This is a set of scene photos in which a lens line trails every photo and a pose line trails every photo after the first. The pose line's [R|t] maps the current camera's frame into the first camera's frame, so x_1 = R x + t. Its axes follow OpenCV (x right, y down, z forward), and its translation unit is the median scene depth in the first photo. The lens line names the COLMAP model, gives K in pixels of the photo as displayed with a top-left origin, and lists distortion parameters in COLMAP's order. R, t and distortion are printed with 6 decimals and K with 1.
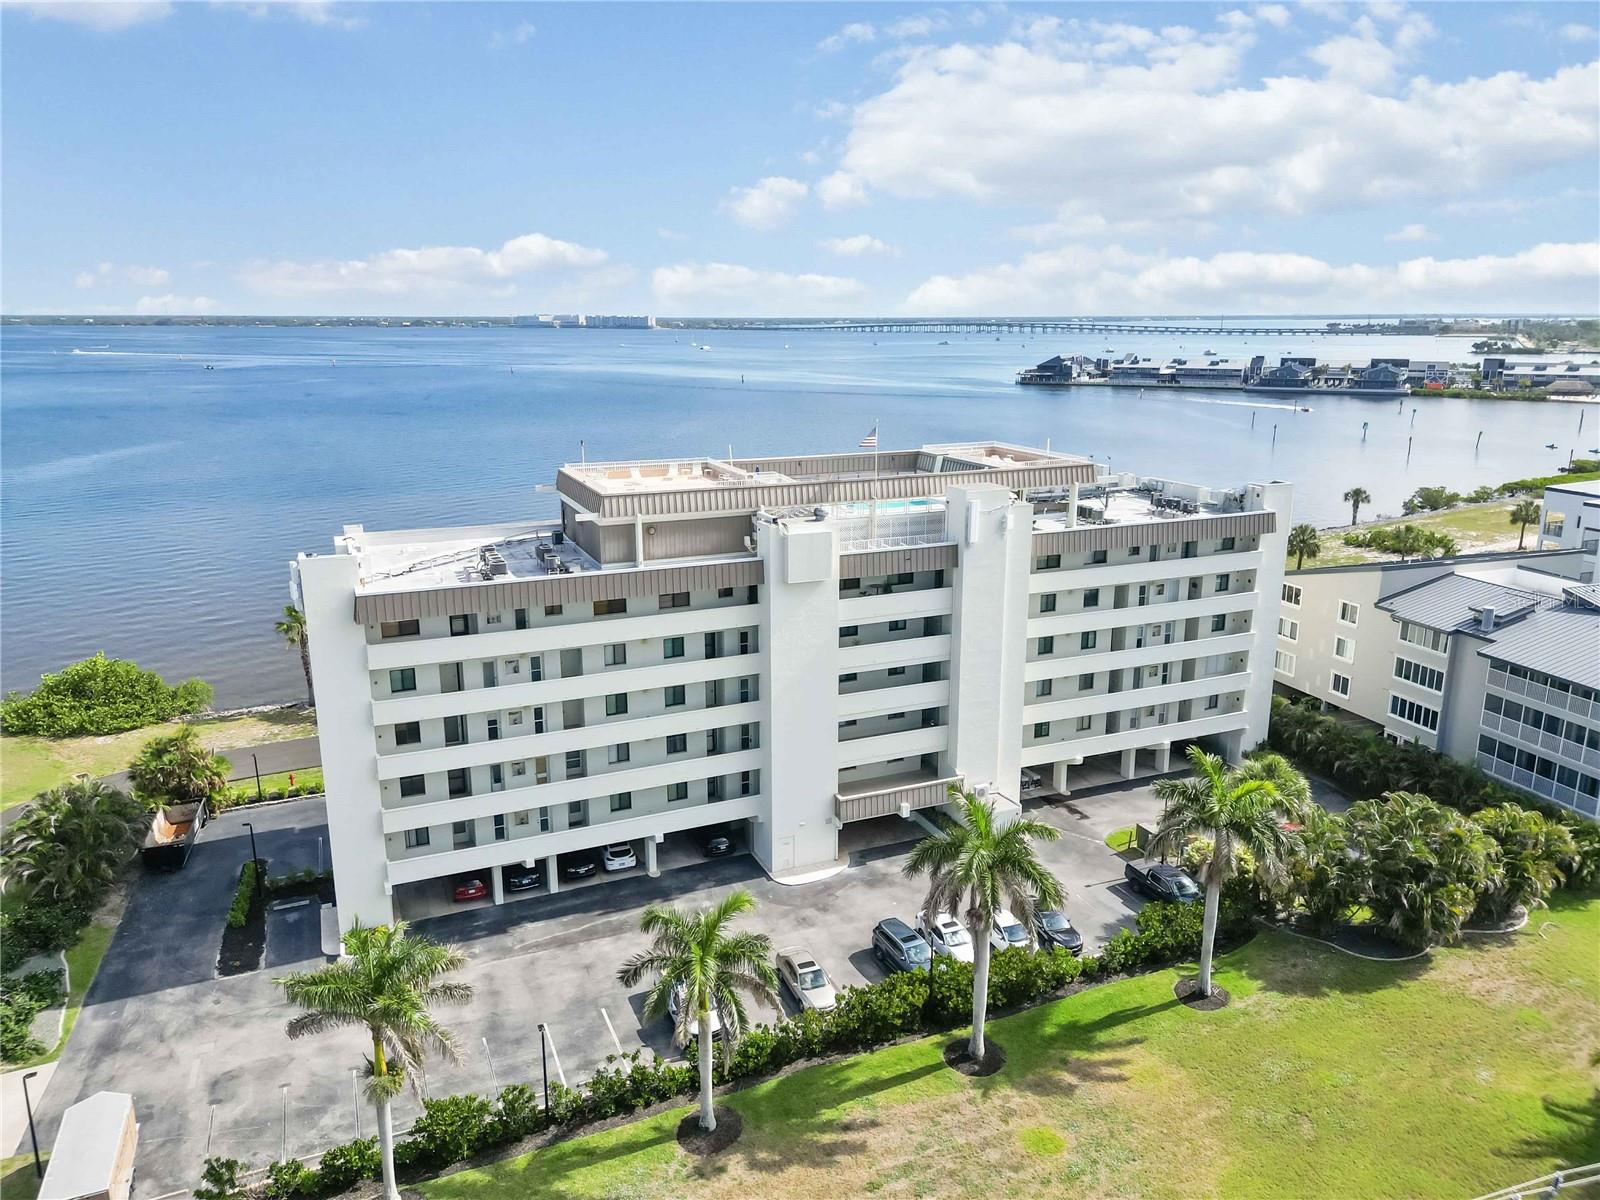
lens RADIAL K [[1118.7, 0, 804.3], [0, 1118.7, 602.5], [0, 0, 1]] dist [0.068114, -0.063185]
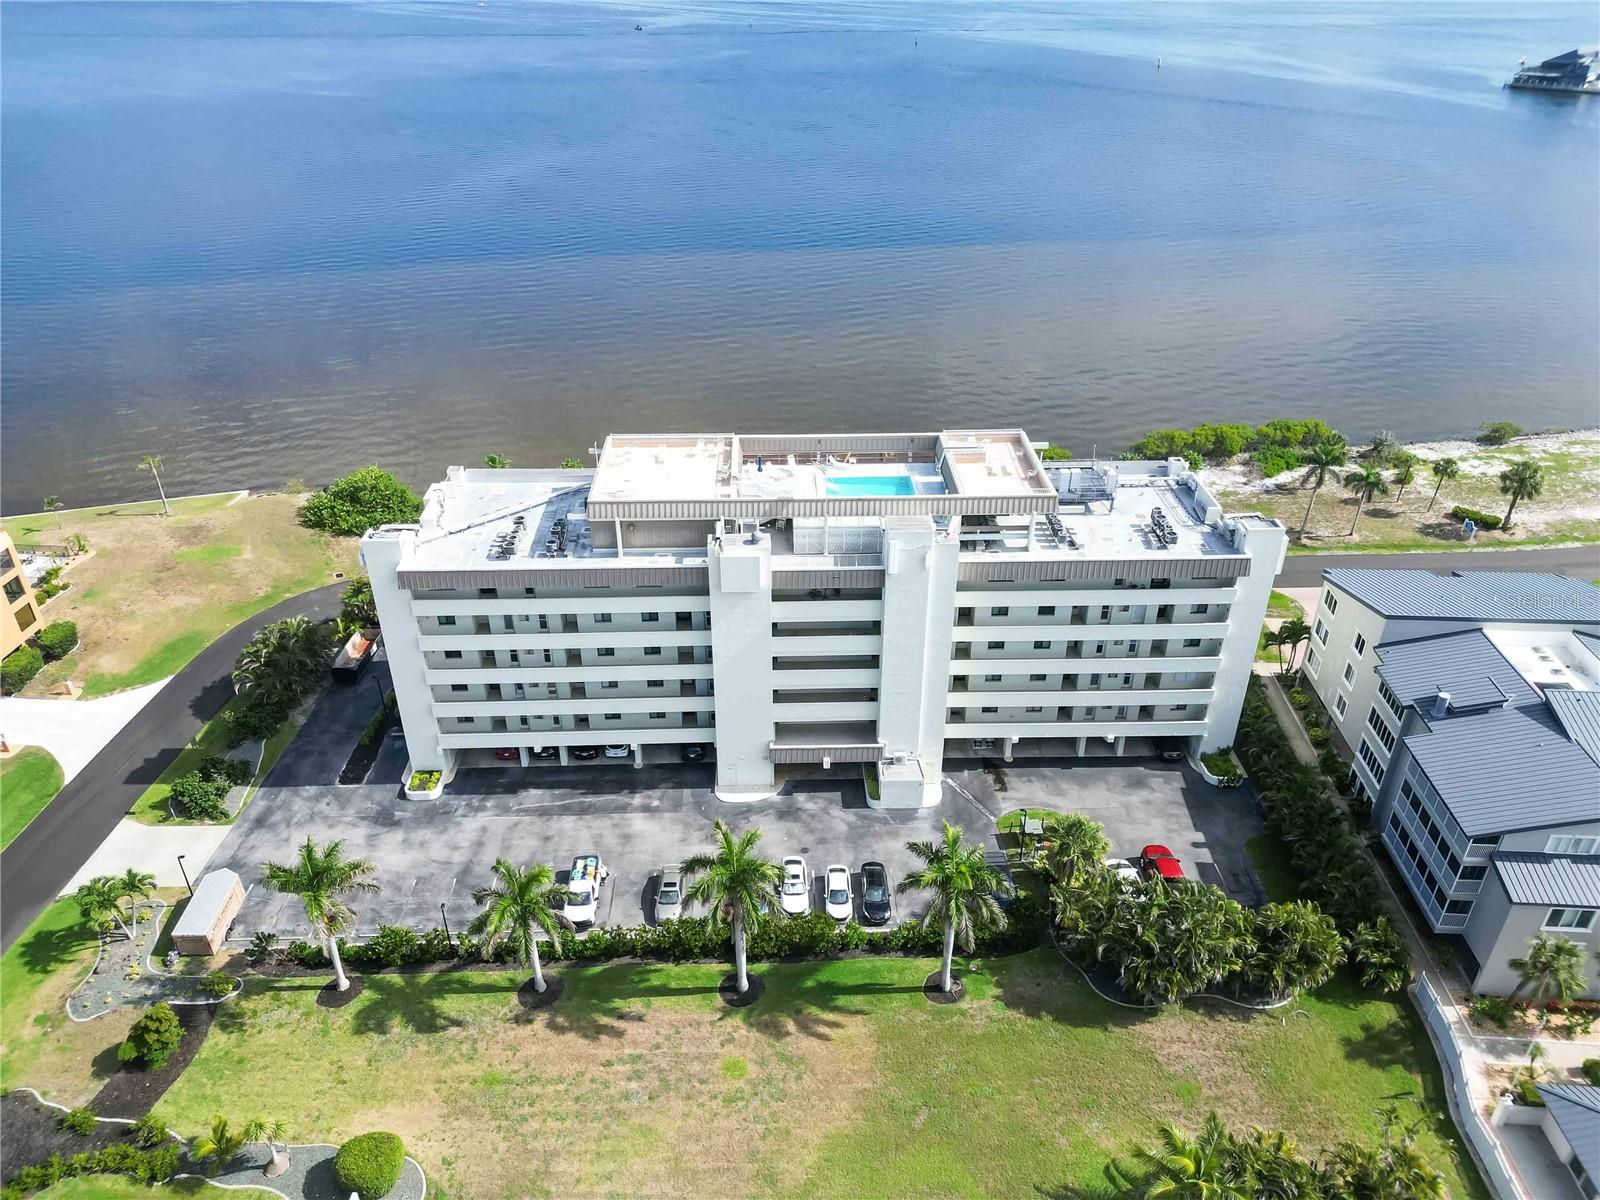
lens RADIAL K [[1118.7, 0, 804.3], [0, 1118.7, 602.5], [0, 0, 1]] dist [0.068114, -0.063185]
pose [[0.930601, 0.190111, -0.312793, 0.445492], [-0.093893, 0.949934, 0.298010, -0.370245], [0.353787, -0.247959, 0.901860, -0.083254]]
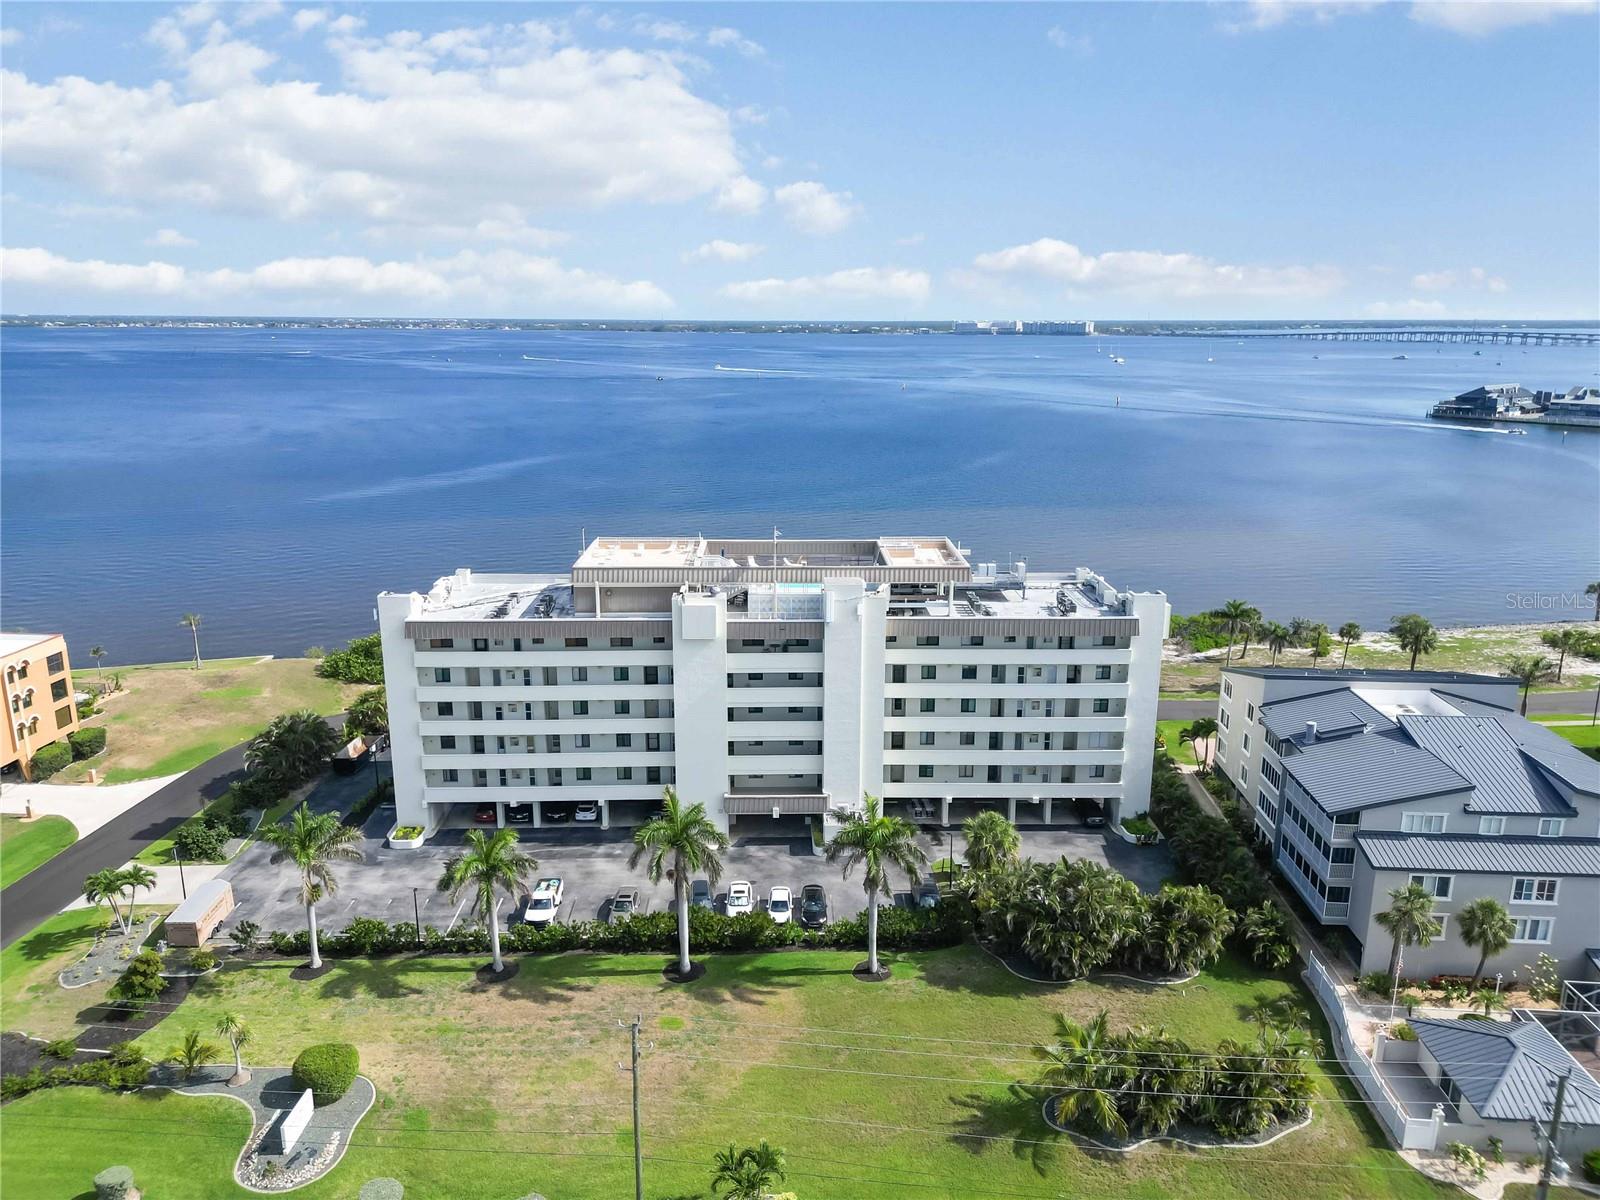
lens RADIAL K [[1118.7, 0, 804.3], [0, 1118.7, 602.5], [0, 0, 1]] dist [0.068114, -0.063185]
pose [[0.928210, 0.096032, -0.359450, 0.621323], [-0.097182, 0.995155, 0.014915, -0.097088], [0.359141, 0.021087, 0.933045, -0.274396]]
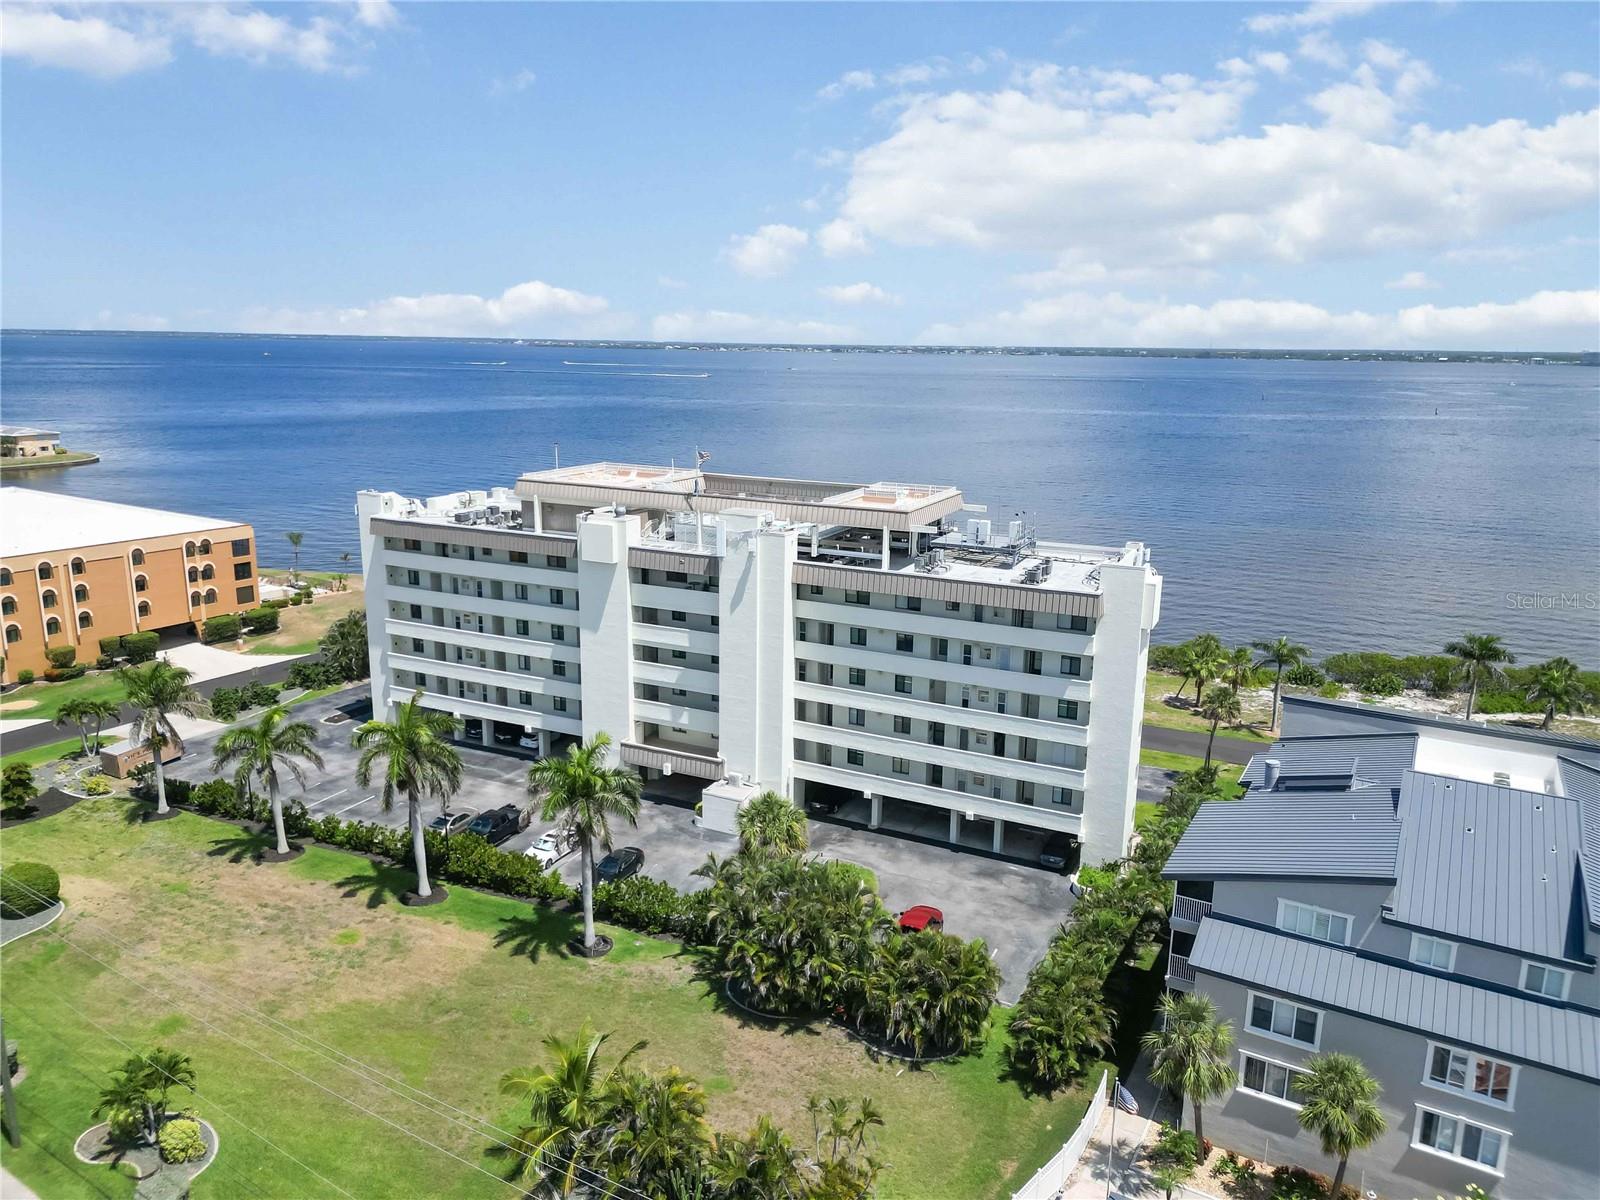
lens RADIAL K [[1118.7, 0, 804.3], [0, 1118.7, 602.5], [0, 0, 1]] dist [0.068114, -0.063185]
pose [[0.659540, 0.180692, -0.729628, 1.096133], [-0.202474, 0.977505, 0.059055, -0.095770], [0.723886, 0.108782, 0.681290, 0.285344]]
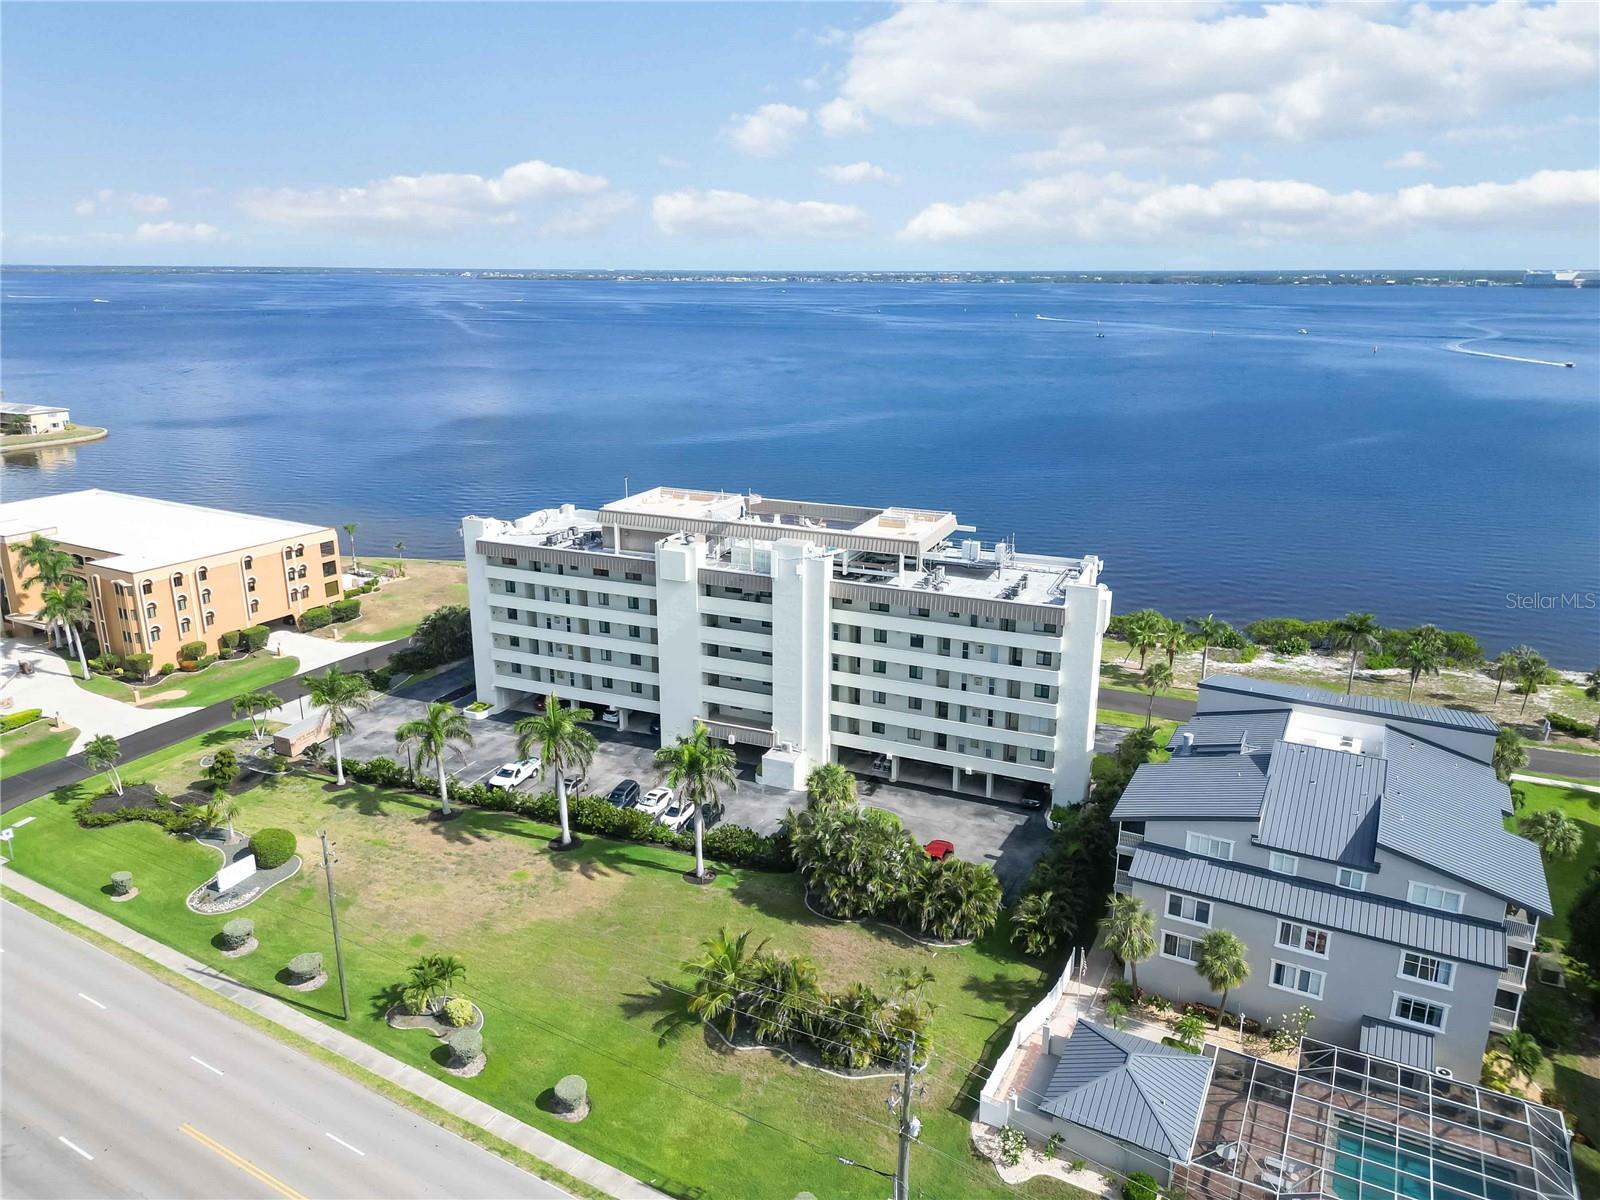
lens RADIAL K [[1118.7, 0, 804.3], [0, 1118.7, 602.5], [0, 0, 1]] dist [0.068114, -0.063185]
pose [[0.690905, 0.210927, -0.691492, 1.261096], [-0.184972, 0.976230, 0.112966, -0.204834], [0.698882, 0.049858, 0.713497, -0.043436]]
